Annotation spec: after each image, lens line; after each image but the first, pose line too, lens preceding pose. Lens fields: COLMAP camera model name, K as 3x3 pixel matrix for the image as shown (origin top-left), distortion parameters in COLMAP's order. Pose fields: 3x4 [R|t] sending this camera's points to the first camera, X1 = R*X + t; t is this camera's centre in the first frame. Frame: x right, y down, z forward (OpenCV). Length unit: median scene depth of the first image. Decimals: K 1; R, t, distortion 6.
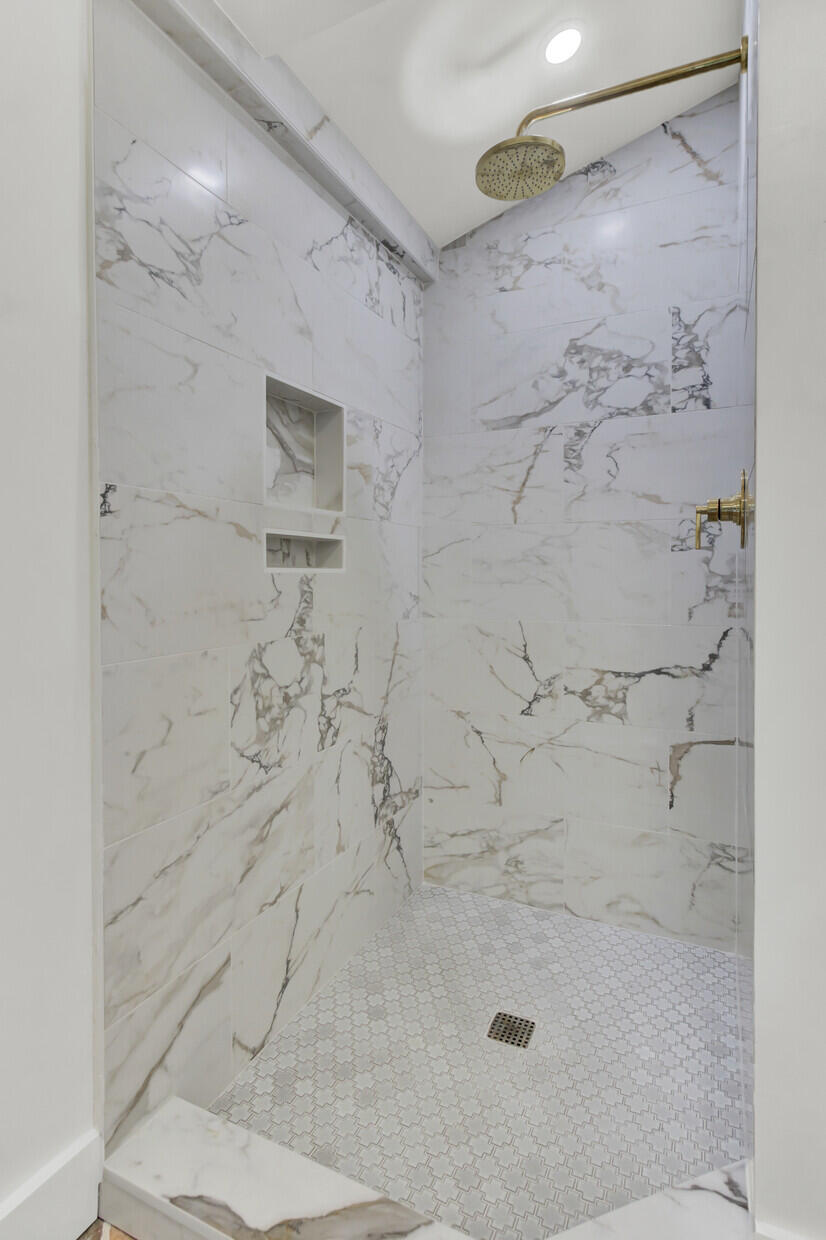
lens RADIAL K [[679.8, 0, 371.6], [0, 679.8, 566.0], [0, 0, 1]] dist [-0.014622, 0.032509]
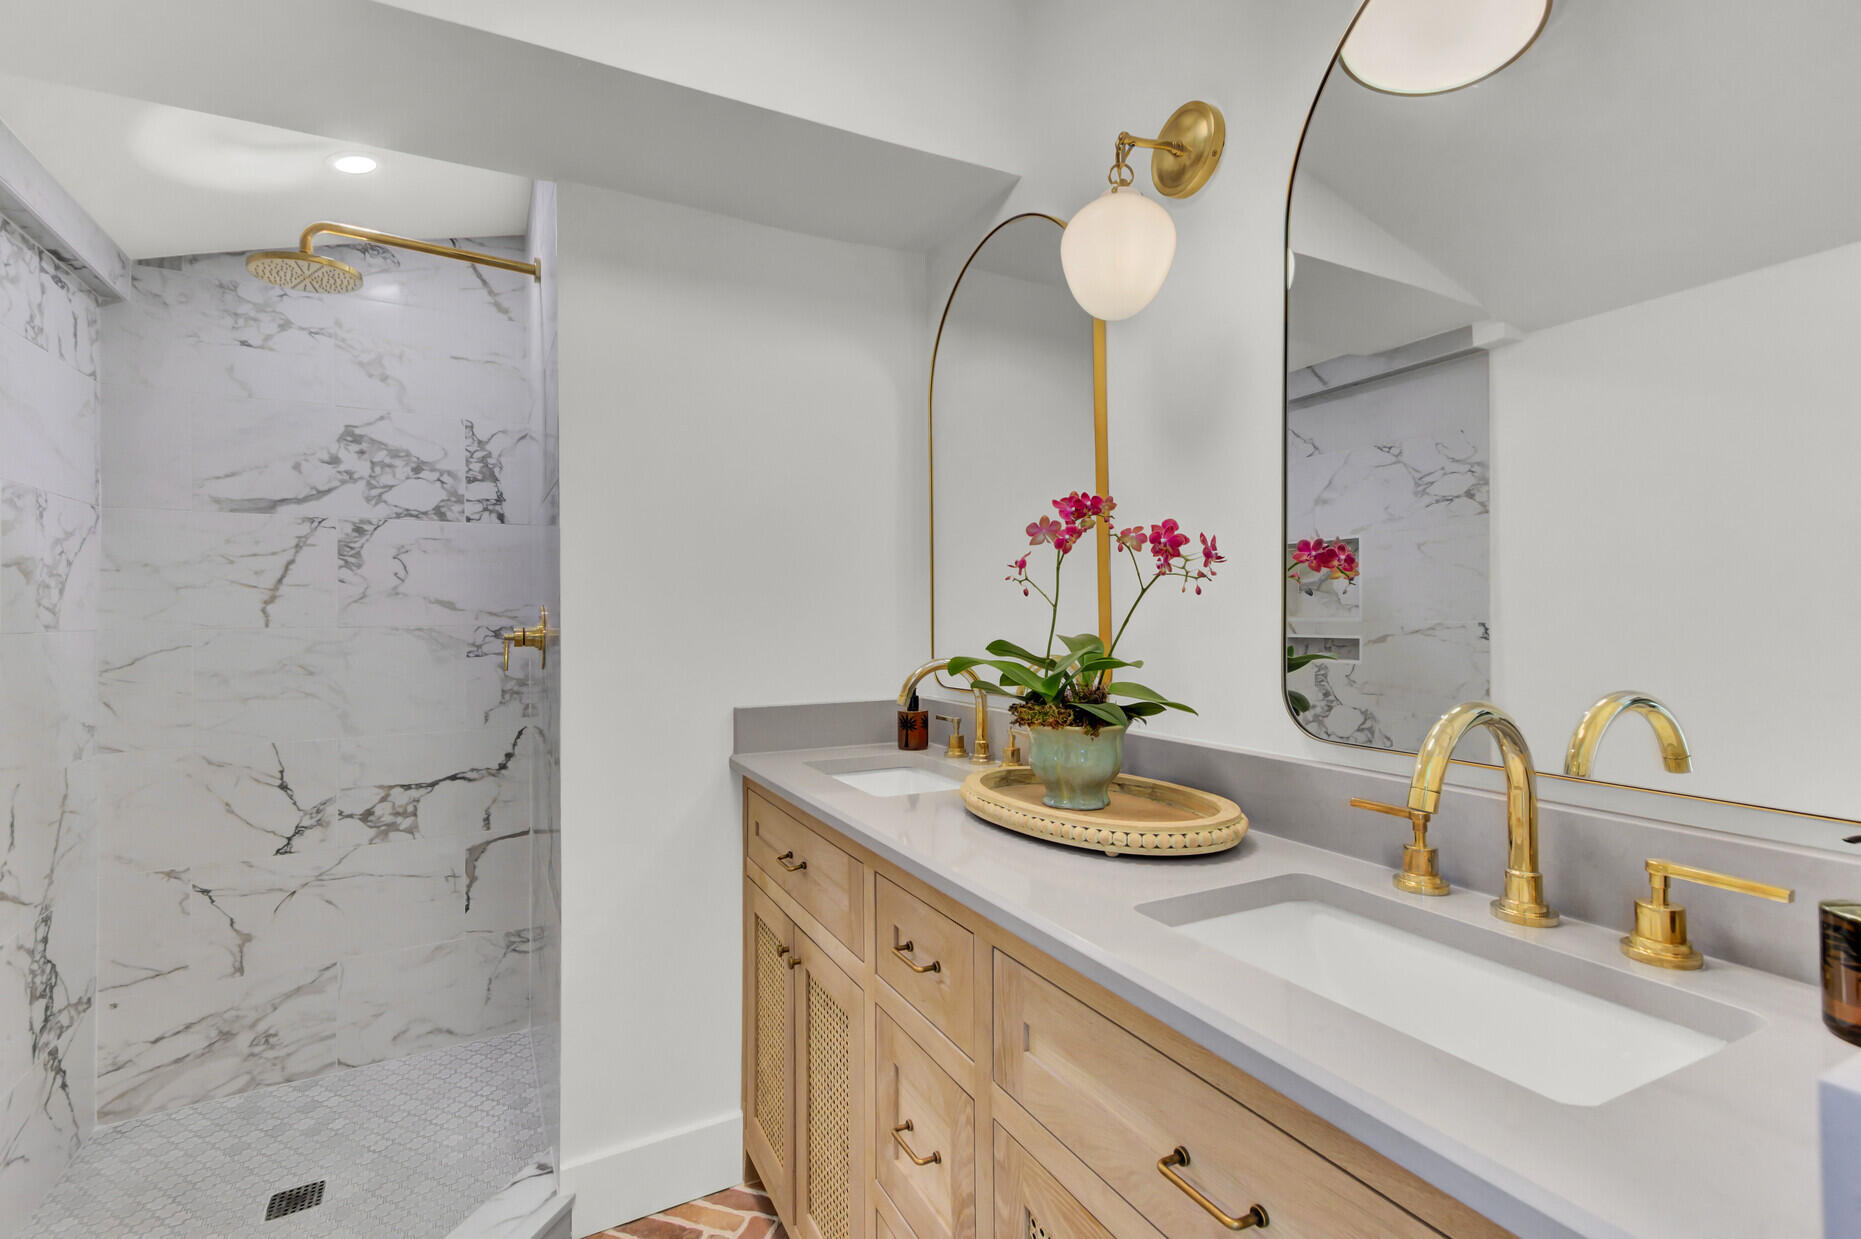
lens RADIAL K [[843.7, 0, 932.8], [0, 843.7, 625.9], [0, 0, 1]] dist [0.015509, 0.000644]
pose [[0.569193, -0.011587, 0.822122, -0.192799], [0.008179, 0.999931, 0.008431, -0.069768], [-0.822163, 0.001925, 0.569249, -0.279811]]
